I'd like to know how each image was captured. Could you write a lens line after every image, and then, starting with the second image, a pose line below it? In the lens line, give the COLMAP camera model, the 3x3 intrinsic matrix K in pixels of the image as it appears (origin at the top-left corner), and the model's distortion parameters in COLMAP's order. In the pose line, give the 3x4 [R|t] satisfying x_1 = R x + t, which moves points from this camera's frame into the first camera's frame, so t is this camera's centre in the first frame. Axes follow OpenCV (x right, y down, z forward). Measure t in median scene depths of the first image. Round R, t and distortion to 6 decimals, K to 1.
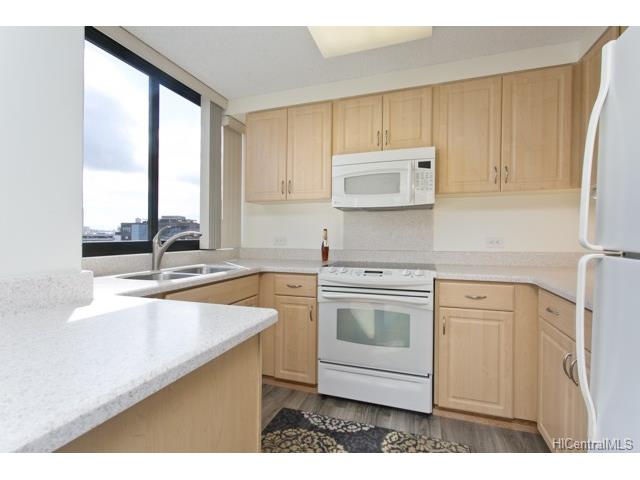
lens RADIAL K [[305.4, 0, 318.6], [0, 305.4, 238.7], [0, 0, 1]] dist [0.001325, 0.000664]
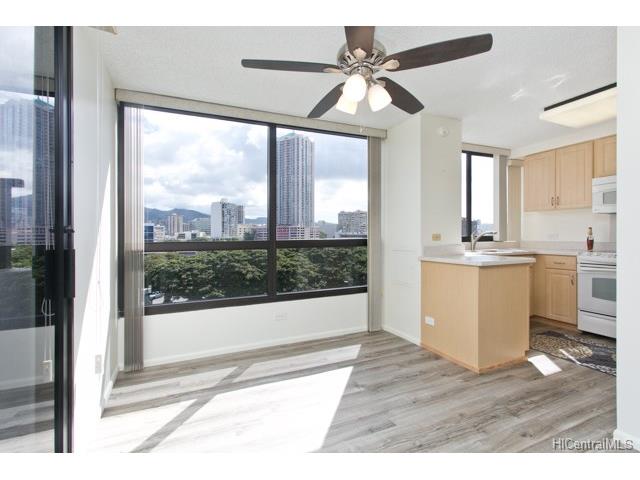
lens RADIAL K [[305.4, 0, 317.8], [0, 305.4, 235.9], [0, 0, 1]] dist [0.001325, 0.000664]
pose [[0.676044, -0.006646, -0.736831, 0.227530], [0.009198, 0.999958, -0.000580, -0.002969], [0.736804, -0.006386, 0.676077, -0.960521]]
